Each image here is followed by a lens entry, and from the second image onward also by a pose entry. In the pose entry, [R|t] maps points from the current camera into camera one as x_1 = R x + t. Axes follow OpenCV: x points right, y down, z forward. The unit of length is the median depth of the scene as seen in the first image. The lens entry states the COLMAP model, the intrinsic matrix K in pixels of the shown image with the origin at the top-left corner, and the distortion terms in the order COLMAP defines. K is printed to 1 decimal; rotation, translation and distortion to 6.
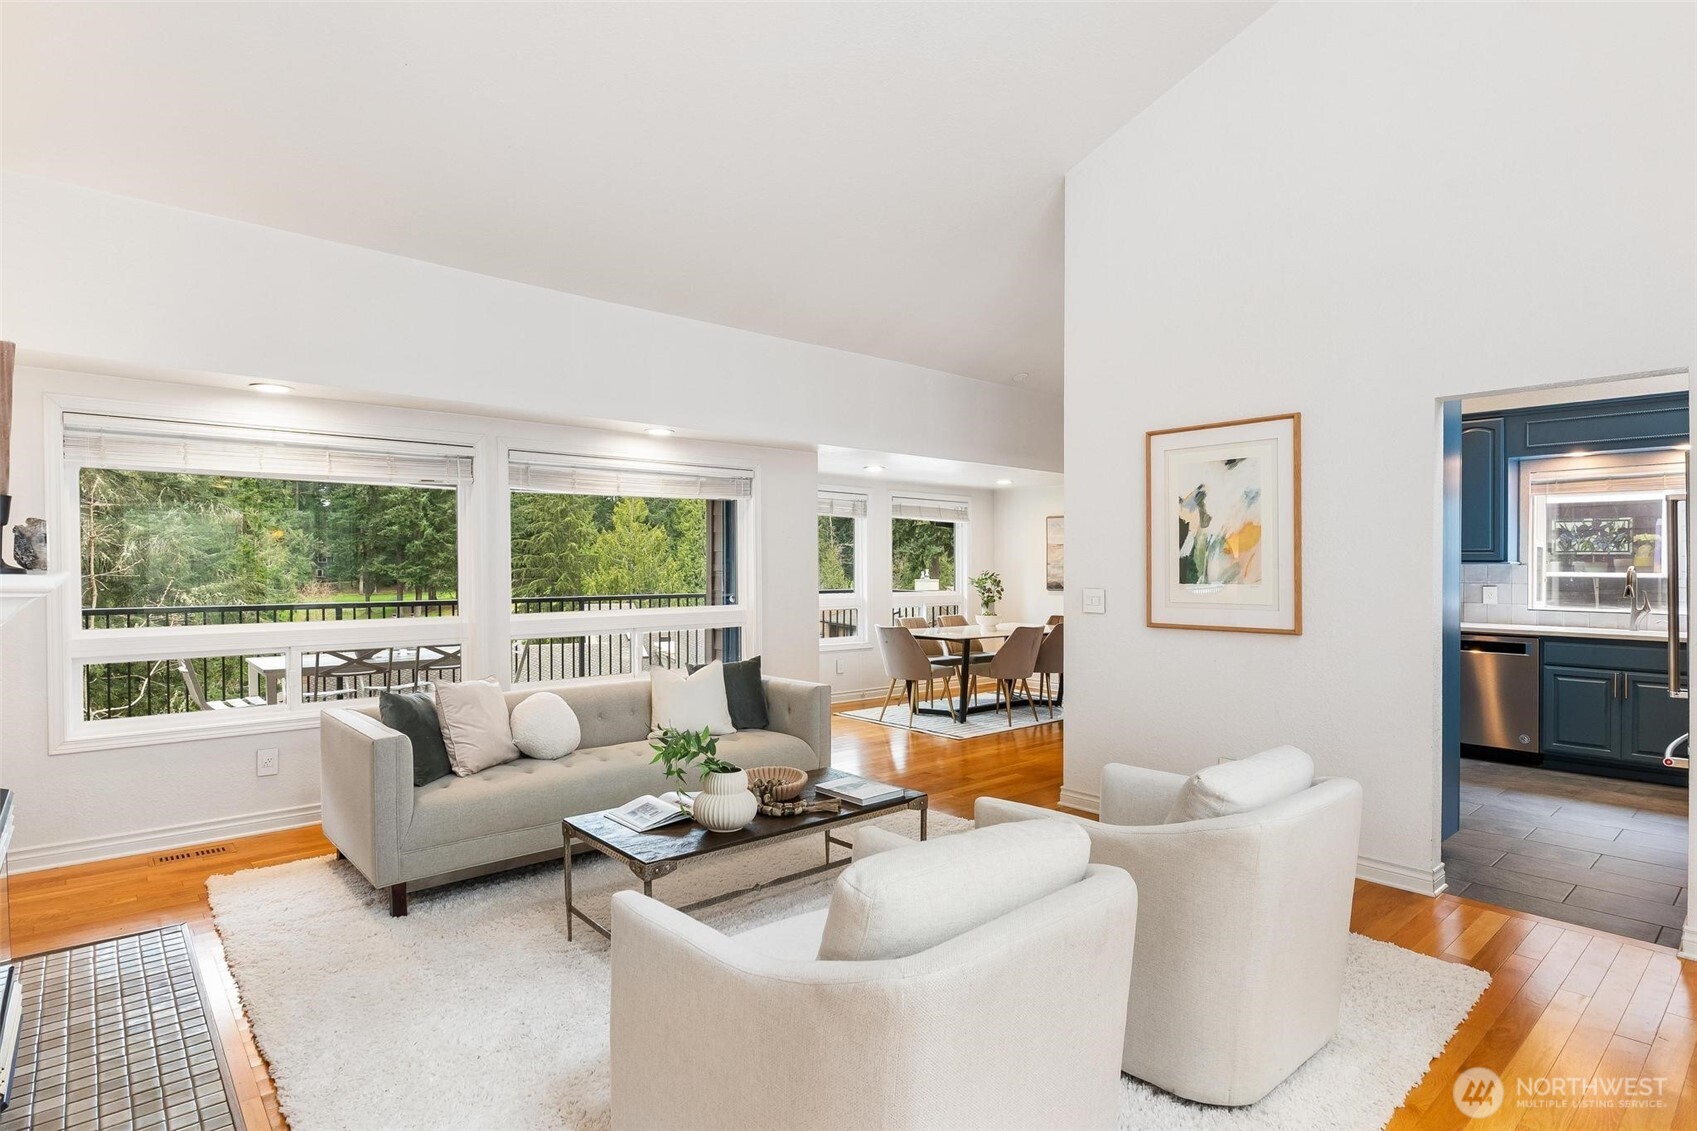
lens RADIAL K [[884.3, 0, 849.7], [0, 884.3, 589.5], [0, 0, 1]] dist [0.000569, 0.000324]
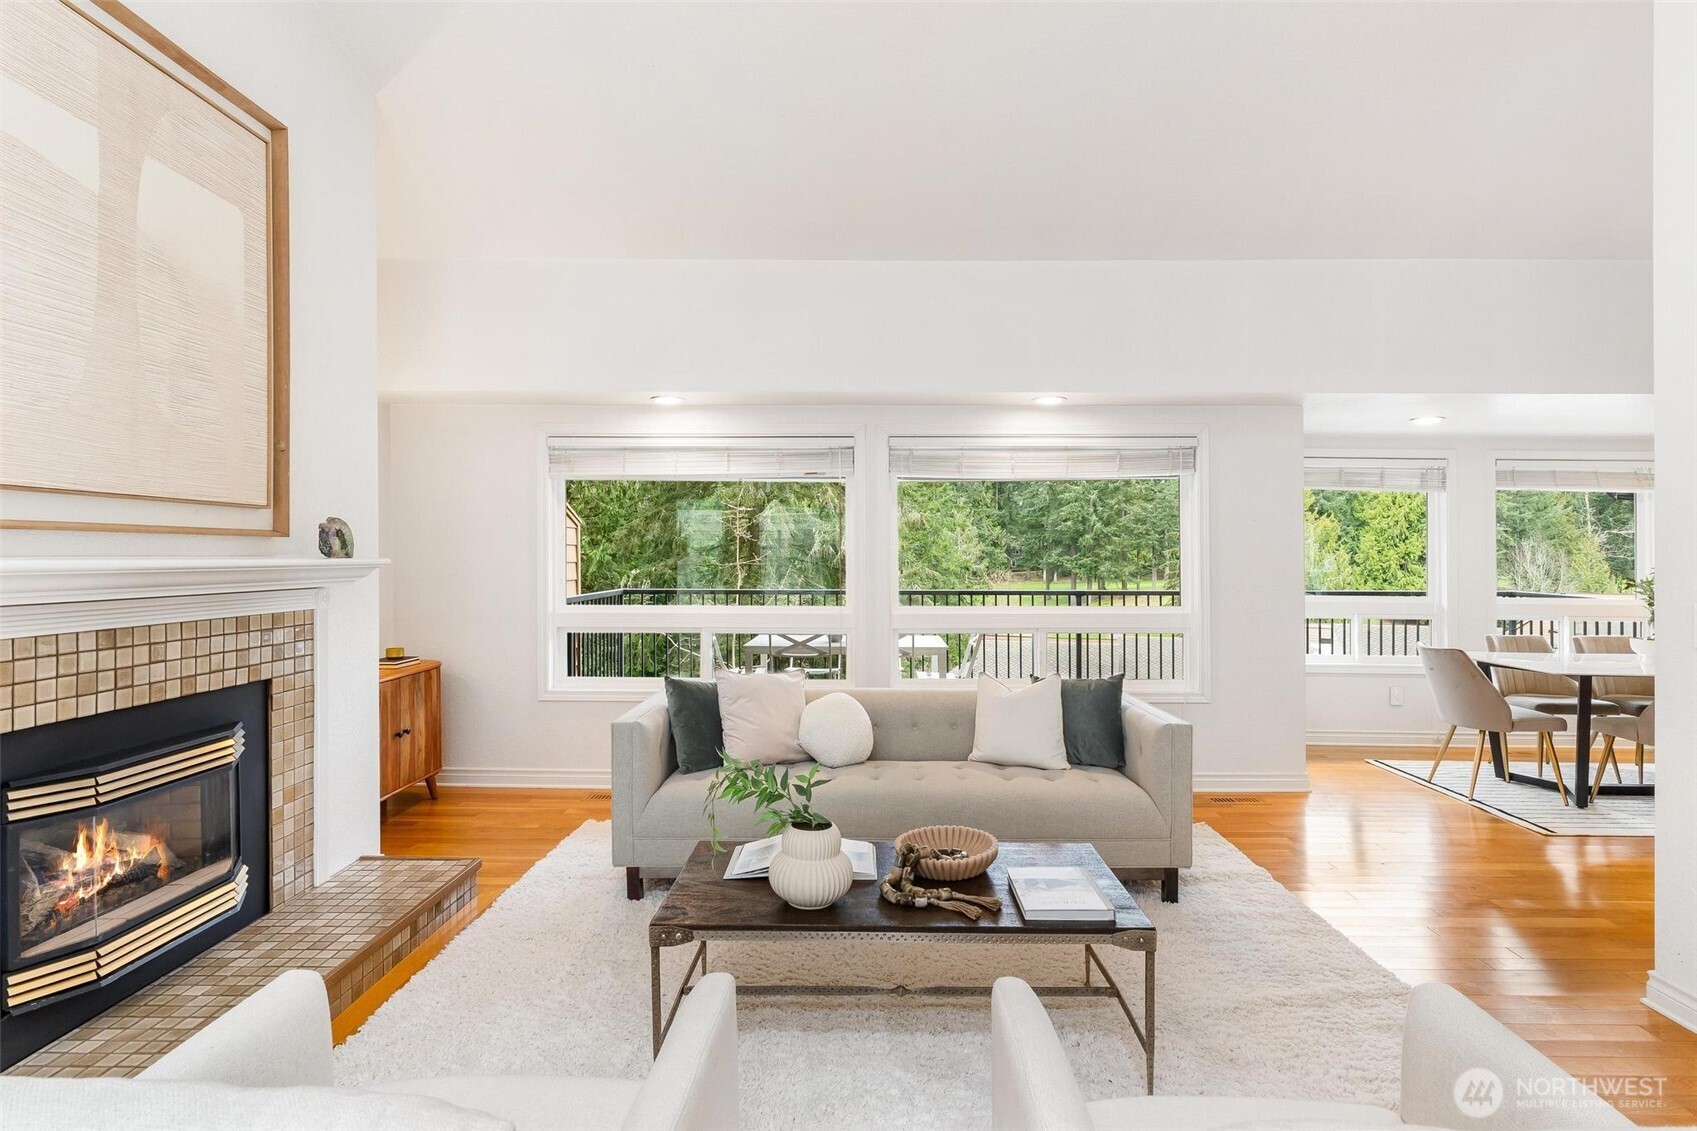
lens RADIAL K [[865.9, 0, 848.5], [0, 865.9, 565.5], [0, 0, 1]] dist [-0.003789, -0.000057]
pose [[0.742474, 0.008814, -0.669816, 0.153172], [-0.021146, 0.999724, -0.010284, -0.004445], [0.669541, 0.021800, 0.742456, 0.189223]]
